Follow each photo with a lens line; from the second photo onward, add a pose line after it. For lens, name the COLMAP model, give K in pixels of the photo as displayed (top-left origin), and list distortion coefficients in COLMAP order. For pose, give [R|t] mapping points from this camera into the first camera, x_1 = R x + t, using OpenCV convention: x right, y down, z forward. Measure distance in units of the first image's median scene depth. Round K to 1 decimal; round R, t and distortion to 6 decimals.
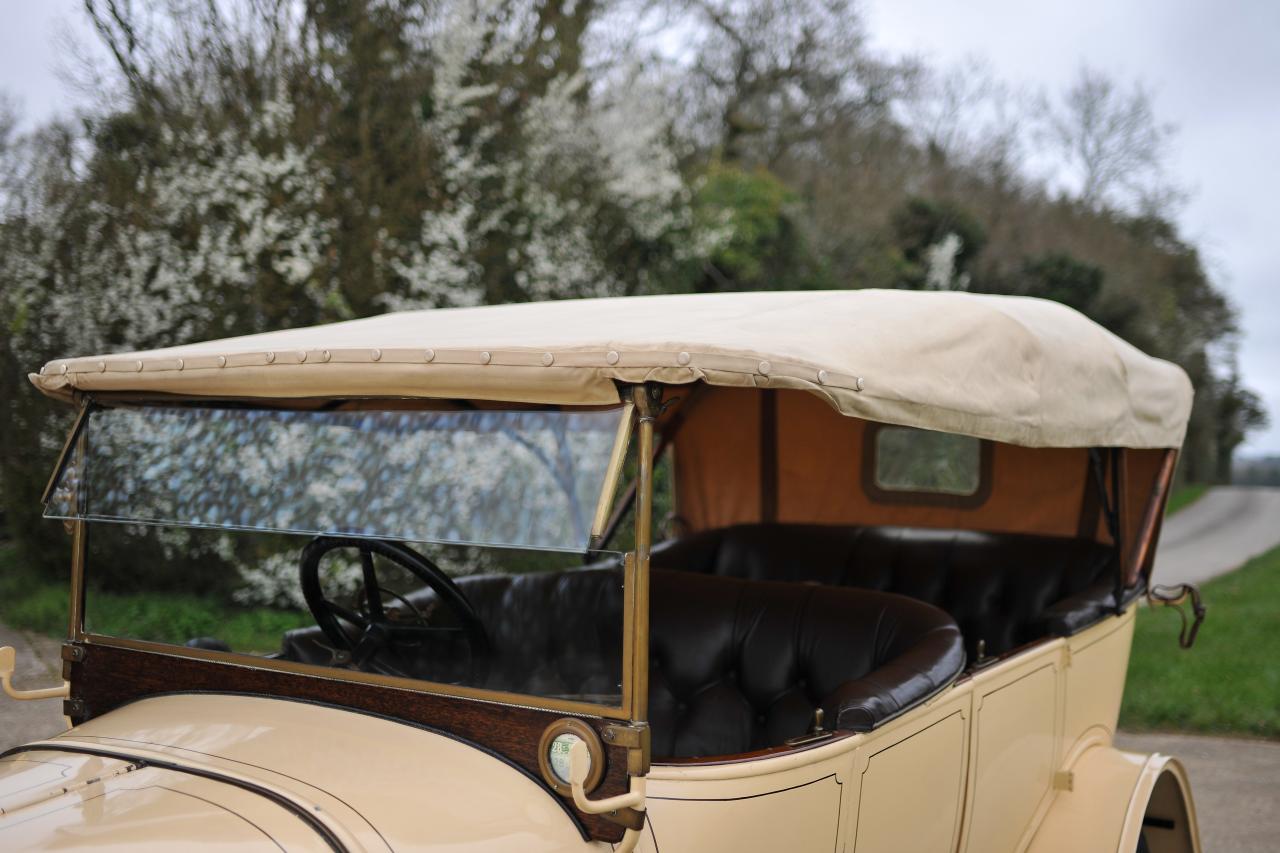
lens RADIAL K [[1401.1, 0, 593.7], [0, 1401.1, 381.2], [0, 0, 1]] dist [-0.080924, 0.000000]
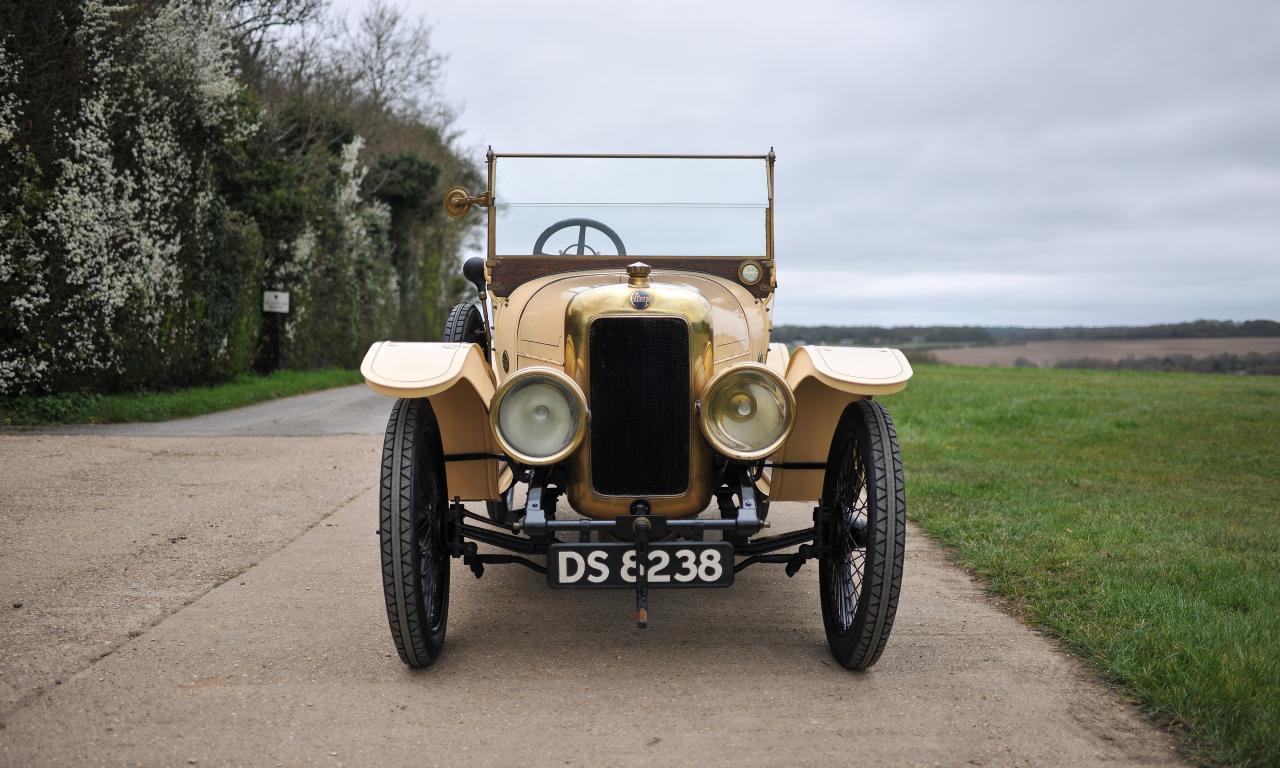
lens RADIAL K [[1321.8, 0, 641.6], [0, 1321.8, 379.0], [0, 0, 1]] dist [-0.007813, 0.000000]
pose [[0.817958, -0.038751, 0.573972, -0.419440], [-0.008192, 0.996843, 0.078976, 0.043764], [-0.575220, -0.069301, 0.815058, -0.356006]]
